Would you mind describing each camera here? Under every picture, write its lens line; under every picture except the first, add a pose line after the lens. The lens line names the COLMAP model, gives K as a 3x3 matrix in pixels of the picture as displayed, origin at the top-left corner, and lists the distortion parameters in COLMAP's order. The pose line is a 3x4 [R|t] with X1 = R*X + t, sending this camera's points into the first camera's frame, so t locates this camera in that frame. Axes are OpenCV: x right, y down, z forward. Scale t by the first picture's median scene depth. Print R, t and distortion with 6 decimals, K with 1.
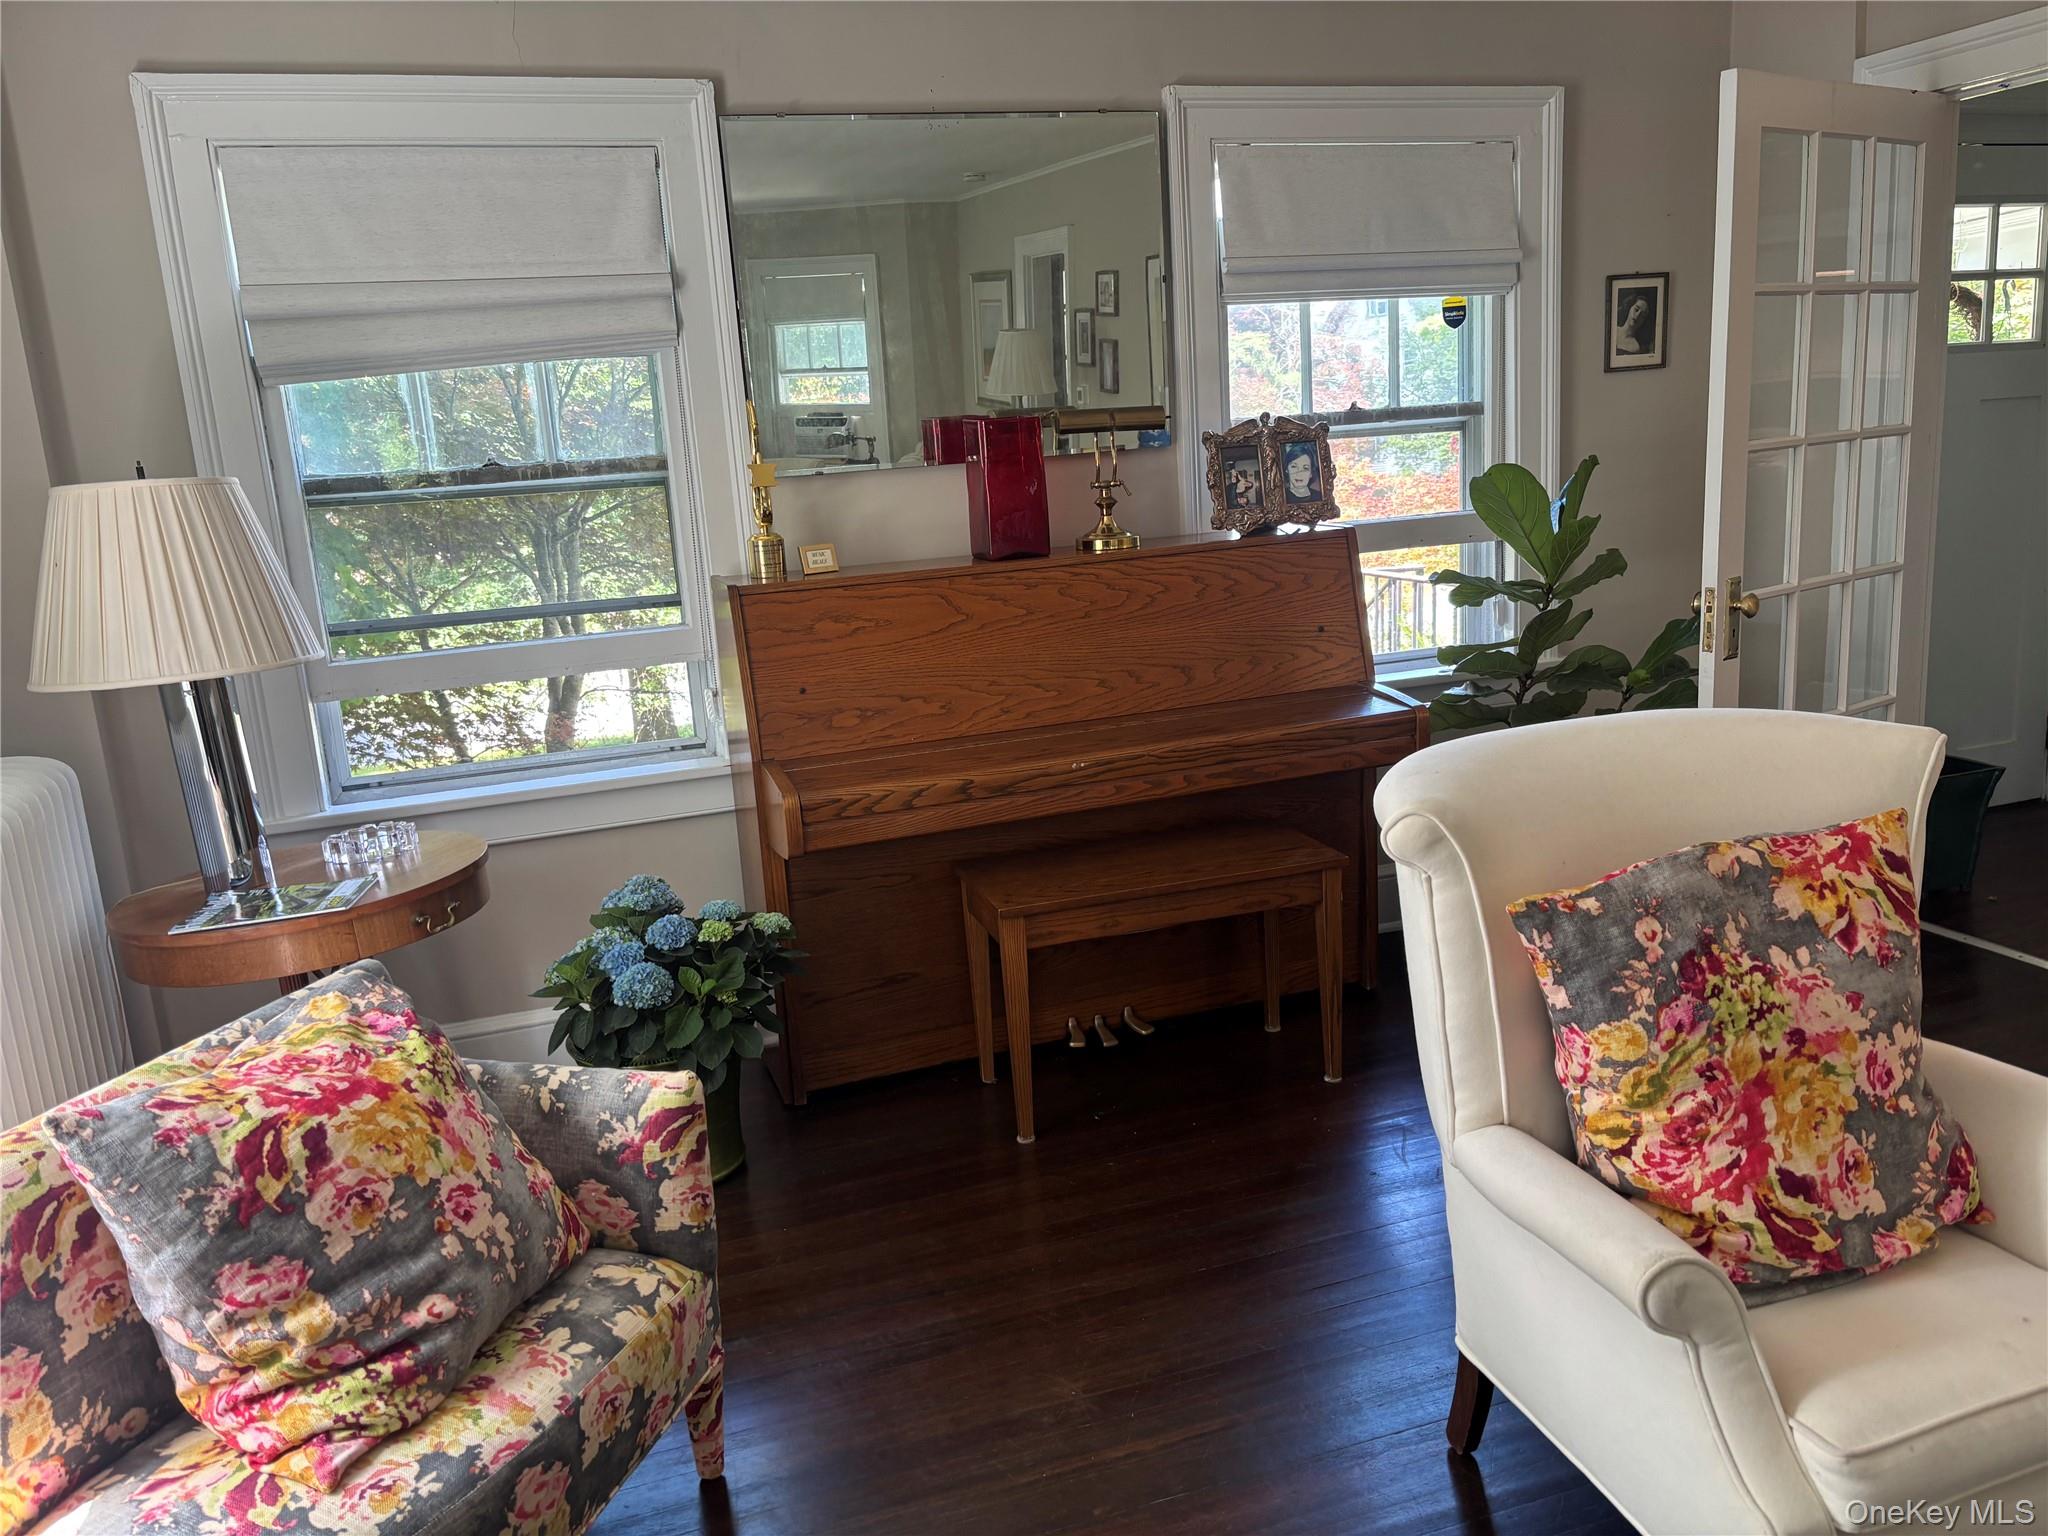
lens RADIAL K [[1545.5, 0, 1019.9], [0, 1545.5, 760.8], [0, 0, 1]] dist [0.032349, -0.017180]
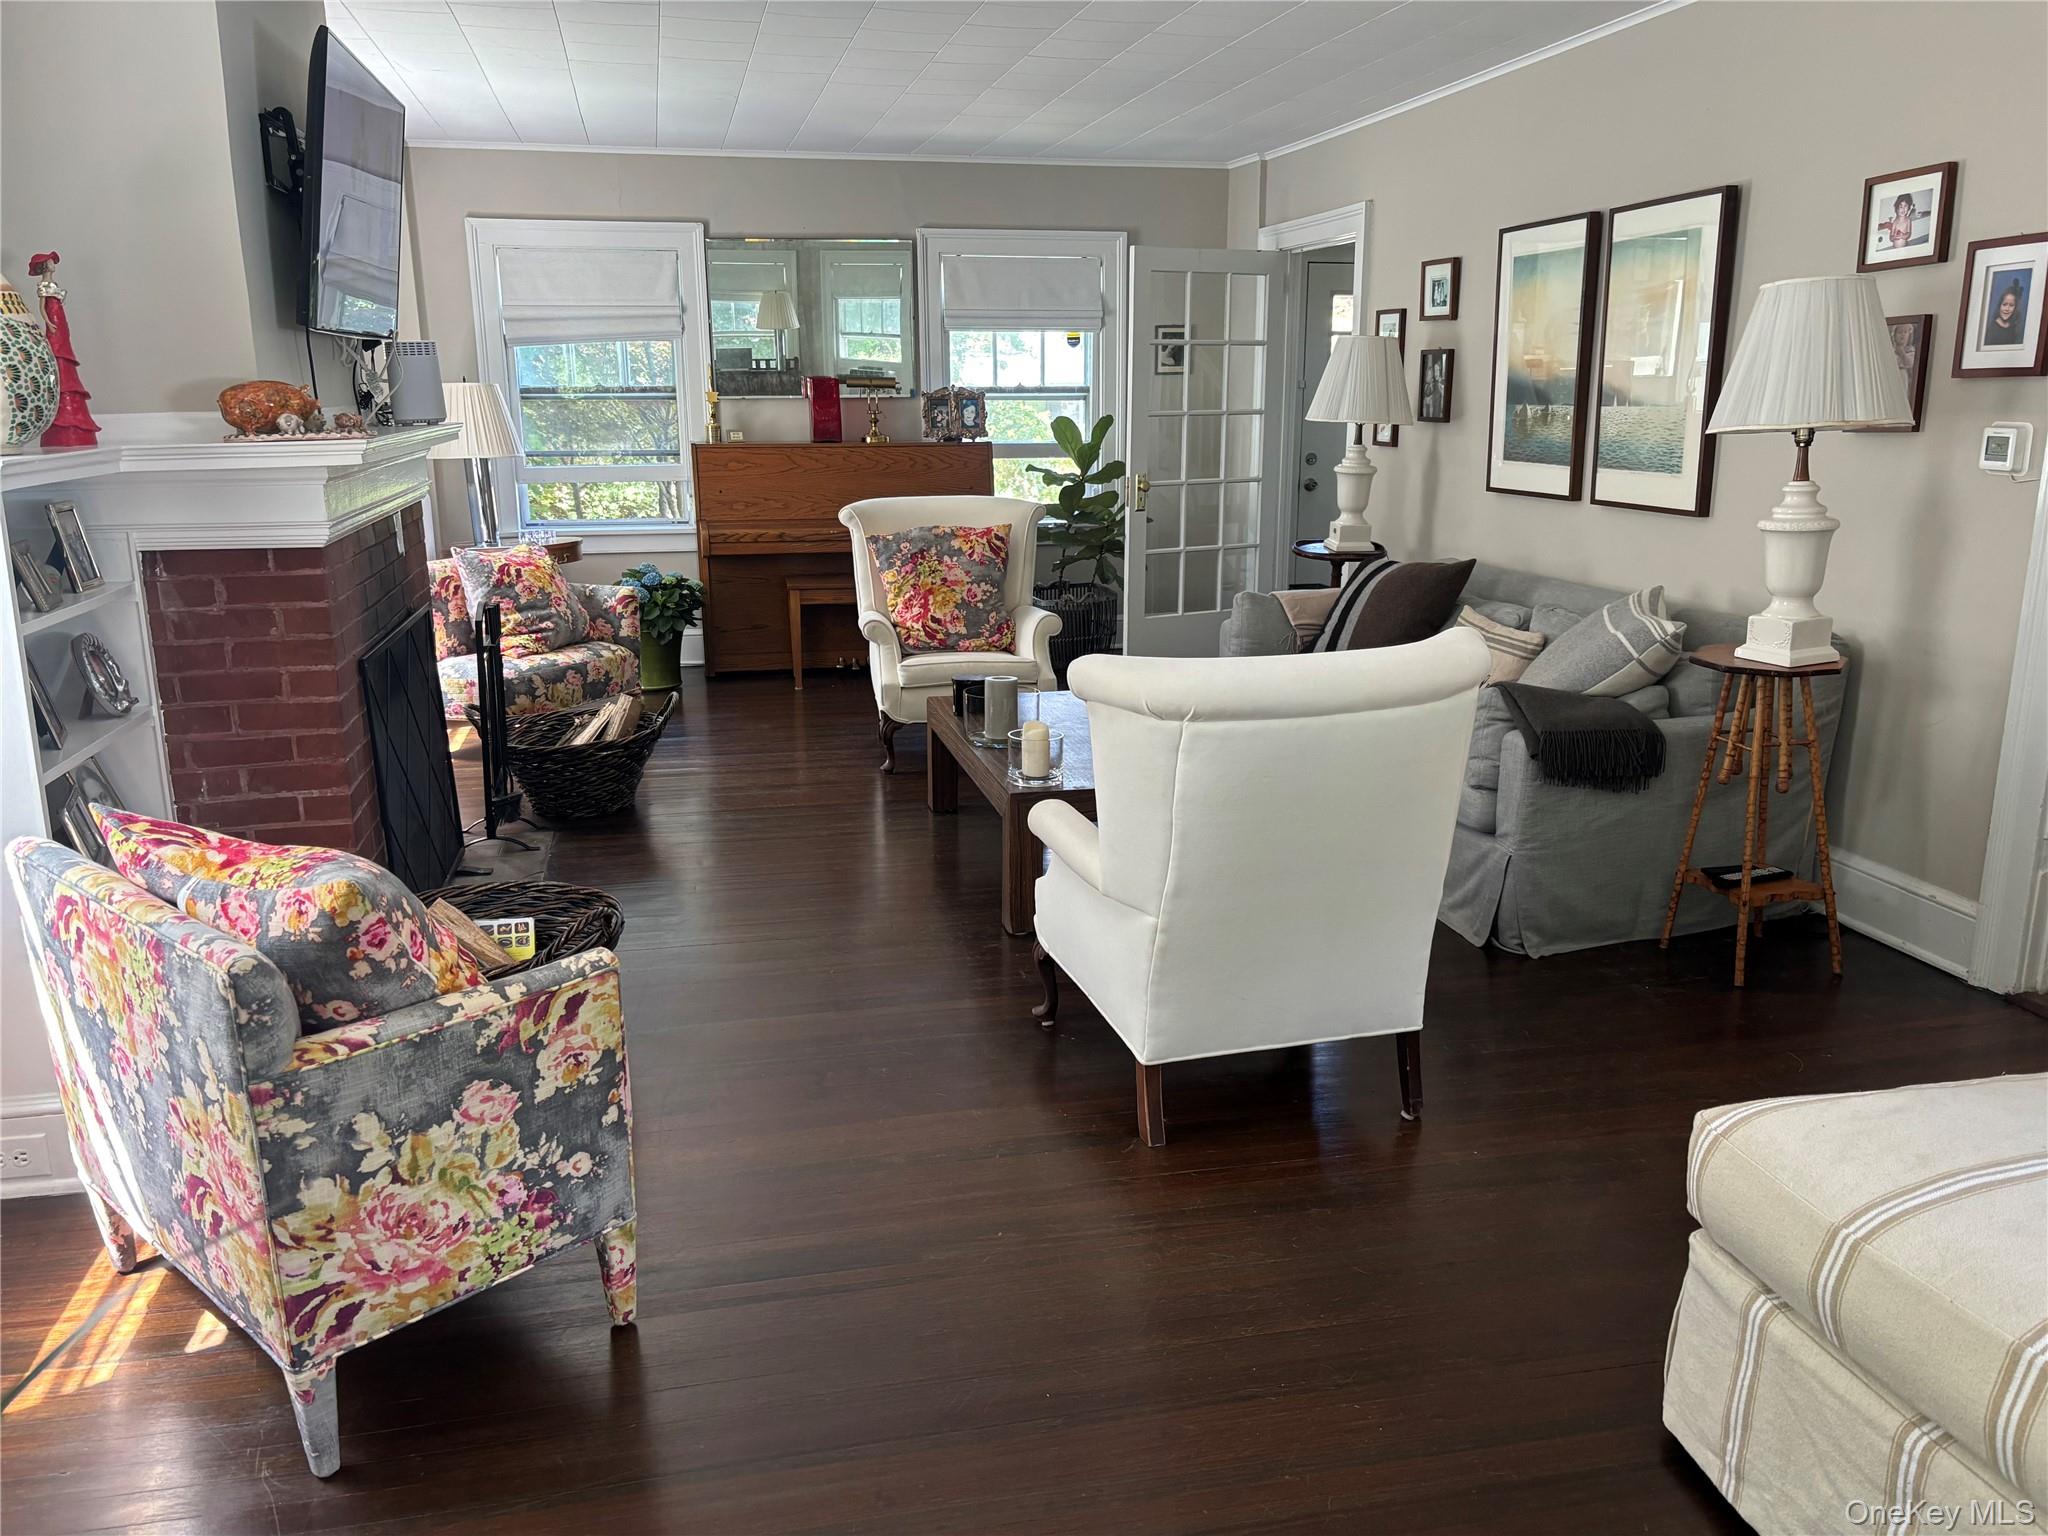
lens RADIAL K [[1545.5, 0, 1029.1], [0, 1545.5, 770.8], [0, 0, 1]] dist [0.032349, -0.017180]
pose [[0.992905, 0.083473, -0.084683, 0.582275], [-0.080531, 0.996043, 0.037586, 0.261607], [0.087485, -0.030499, 0.995699, -1.361709]]
